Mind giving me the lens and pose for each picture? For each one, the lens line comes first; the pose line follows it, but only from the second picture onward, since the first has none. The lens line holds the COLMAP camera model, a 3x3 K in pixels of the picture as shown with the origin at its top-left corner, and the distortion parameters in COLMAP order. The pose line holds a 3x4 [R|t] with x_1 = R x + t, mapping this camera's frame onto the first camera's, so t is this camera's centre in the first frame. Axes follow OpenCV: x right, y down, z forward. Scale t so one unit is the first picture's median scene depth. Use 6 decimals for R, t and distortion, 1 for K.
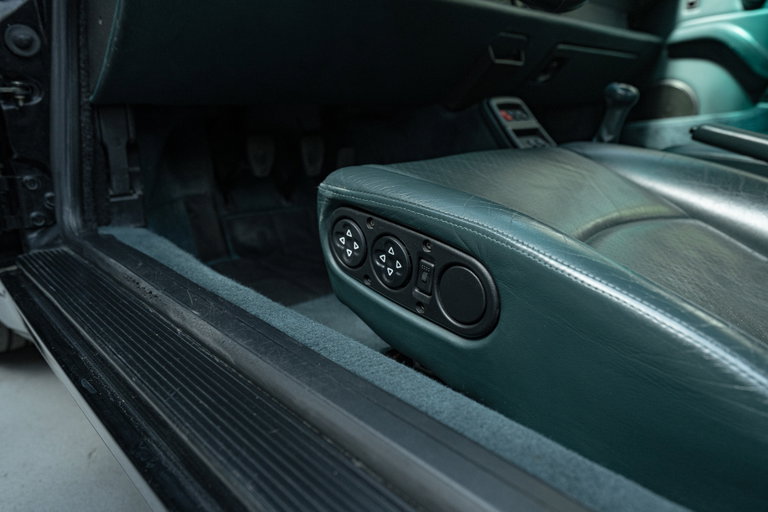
lens RADIAL K [[536.2, 0, 388.0], [0, 536.2, 255.3], [0, 0, 1]] dist [0.019795, -0.007463]
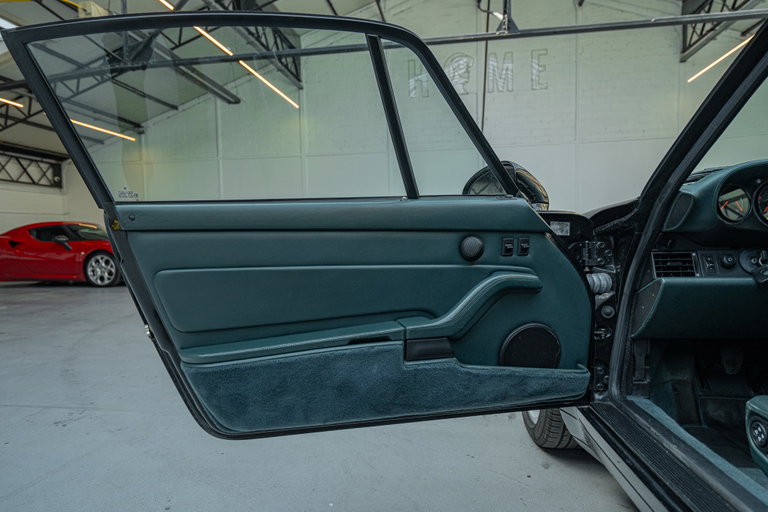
lens RADIAL K [[536.2, 0, 368.4], [0, 536.2, 269.4], [0, 0, 1]] dist [0.019795, -0.007463]
pose [[0.645507, 0.018510, -0.763530, 0.404428], [-0.197018, 0.969907, -0.143051, -0.032788], [0.737905, 0.242770, 0.629729, -1.188217]]
